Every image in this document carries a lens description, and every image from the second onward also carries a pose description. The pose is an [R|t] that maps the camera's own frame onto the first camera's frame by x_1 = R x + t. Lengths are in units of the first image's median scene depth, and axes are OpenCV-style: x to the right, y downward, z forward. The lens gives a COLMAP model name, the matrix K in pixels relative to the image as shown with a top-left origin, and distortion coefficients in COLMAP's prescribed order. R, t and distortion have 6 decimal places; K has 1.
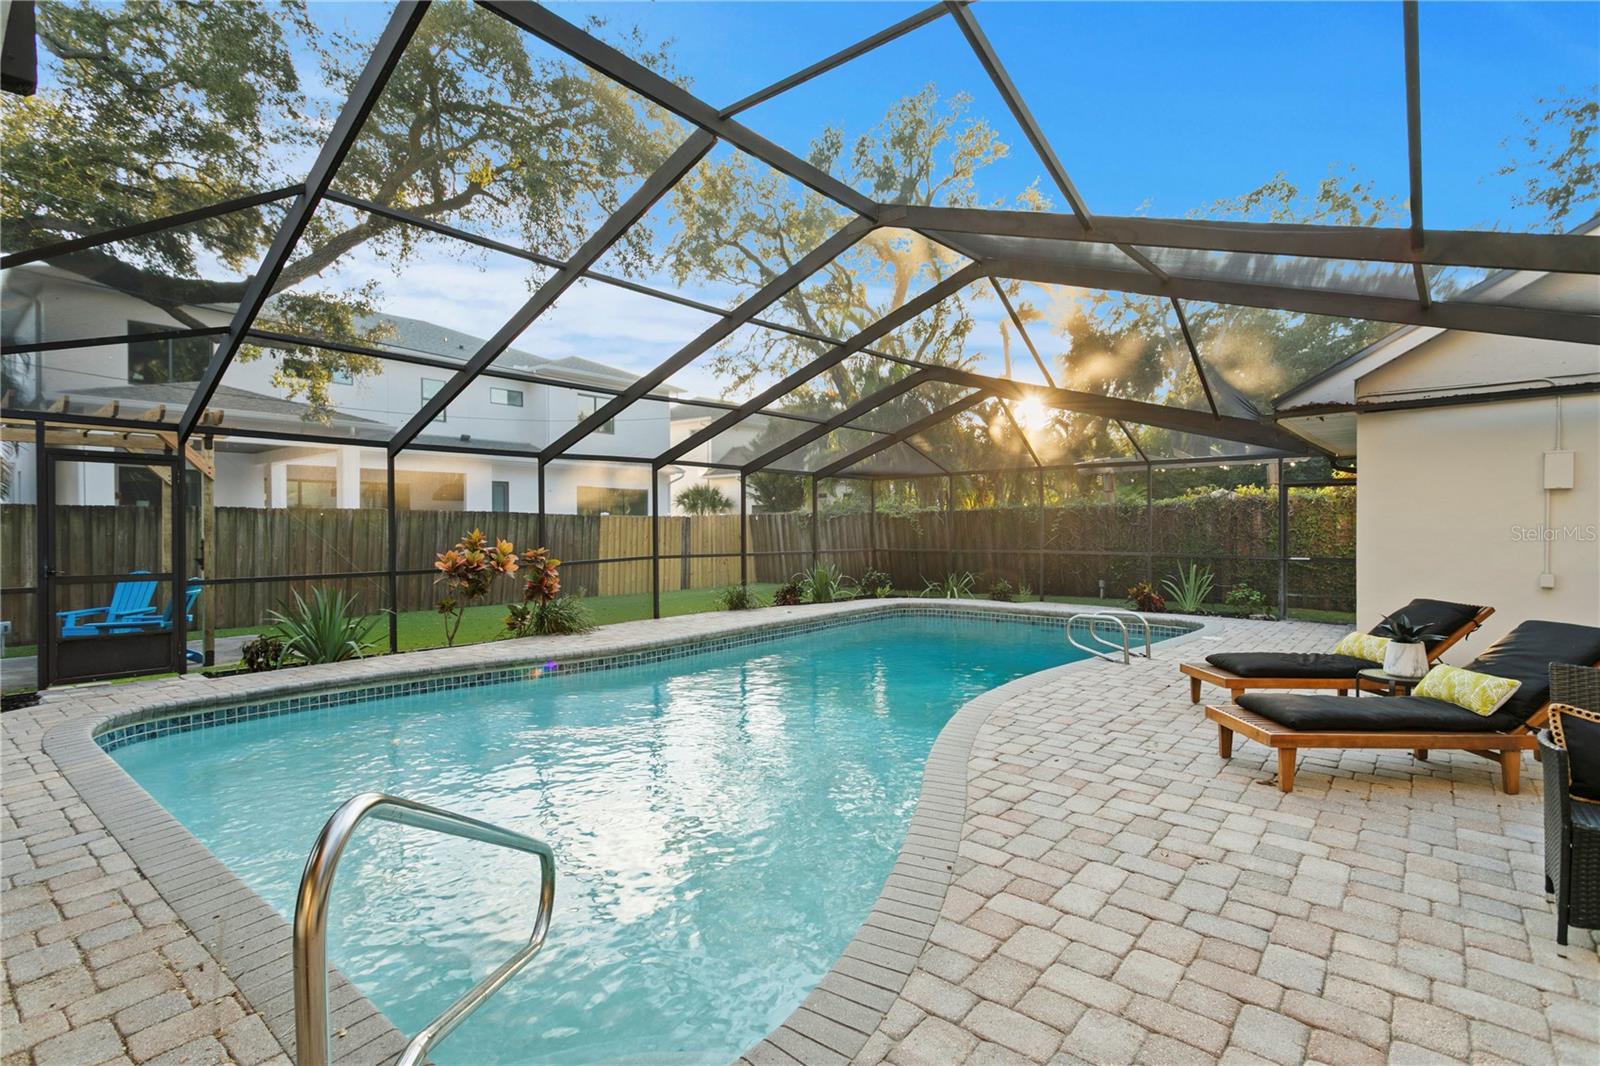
lens RADIAL K [[754.8, 0, 786.5], [0, 754.8, 535.9], [0, 0, 1]] dist [0.001059, 0.001857]
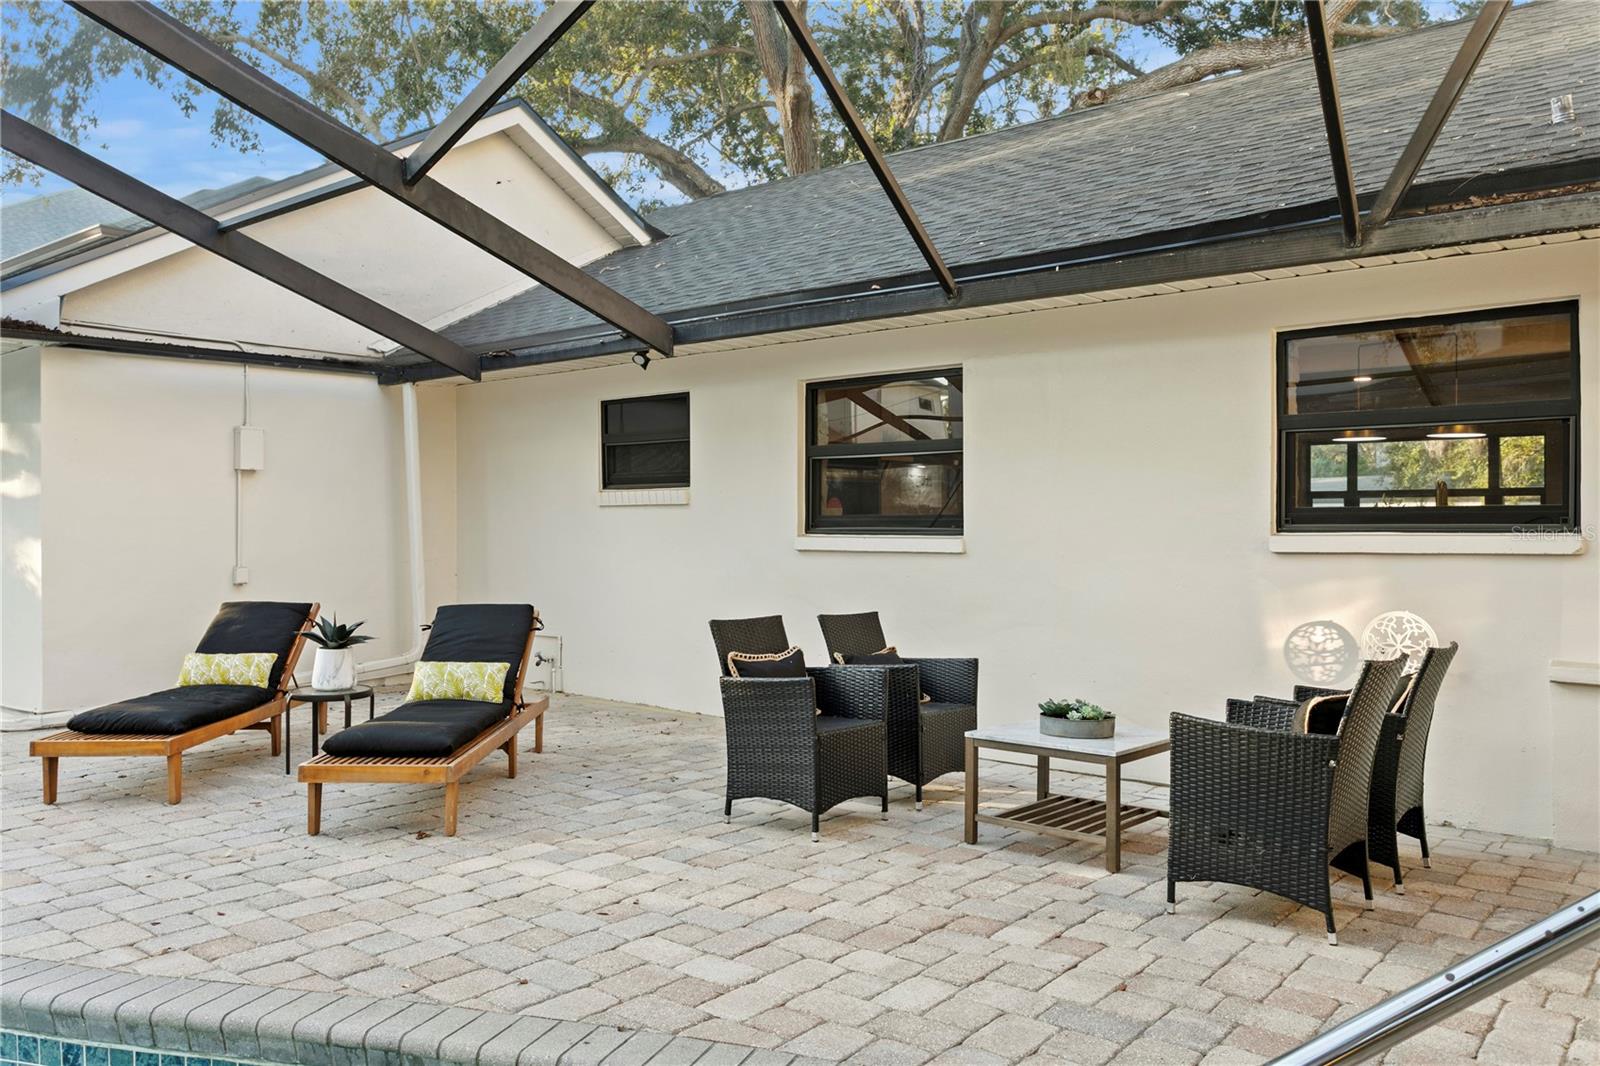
lens RADIAL K [[1170.6, 0, 789.6], [0, 1170.6, 531.4], [0, 0, 1]] dist [-0.003164, 0.008984]
pose [[-0.016111, -0.000946, 0.999870, -0.509298], [0.013451, 0.999909, 0.001163, 0.021679], [-0.999780, 0.013468, -0.016096, 0.595864]]
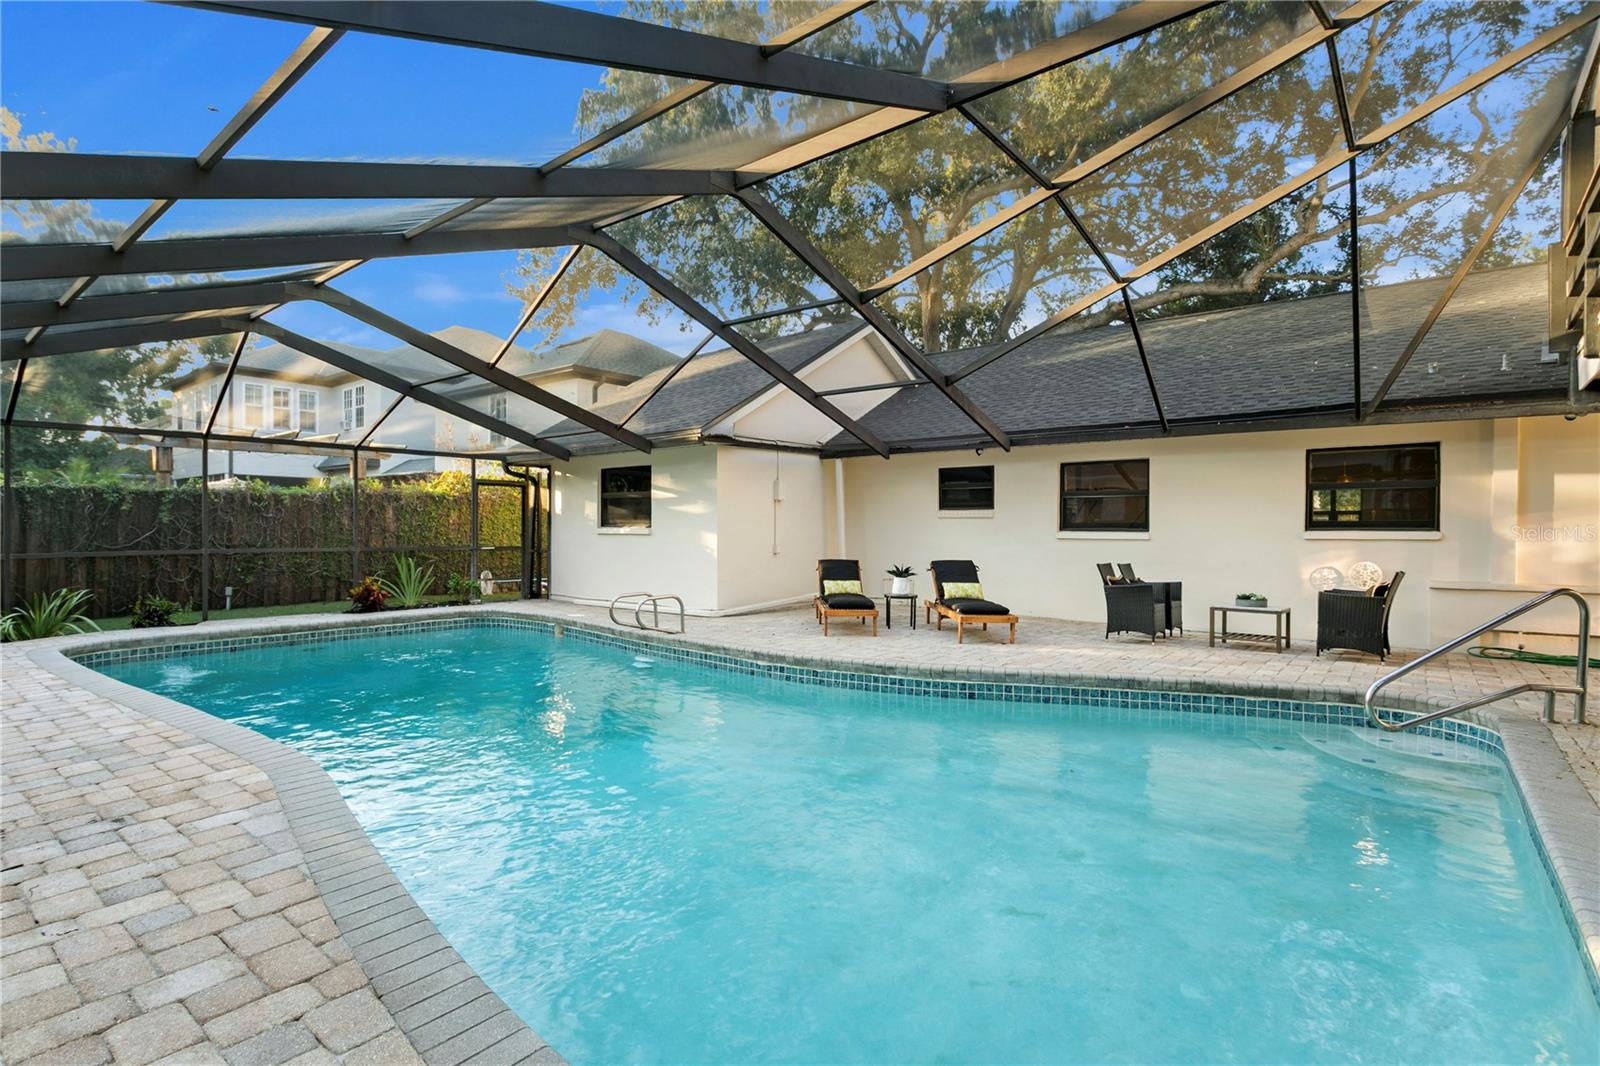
lens RADIAL K [[754.8, 0, 805.5], [0, 754.8, 524.2], [0, 0, 1]] dist [0.001059, 0.001857]
pose [[-0.021828, 0.013613, 0.999669, -1.148218], [0.007400, 0.999882, -0.013454, 0.030979], [-0.999734, 0.007104, -0.021926, 1.330861]]
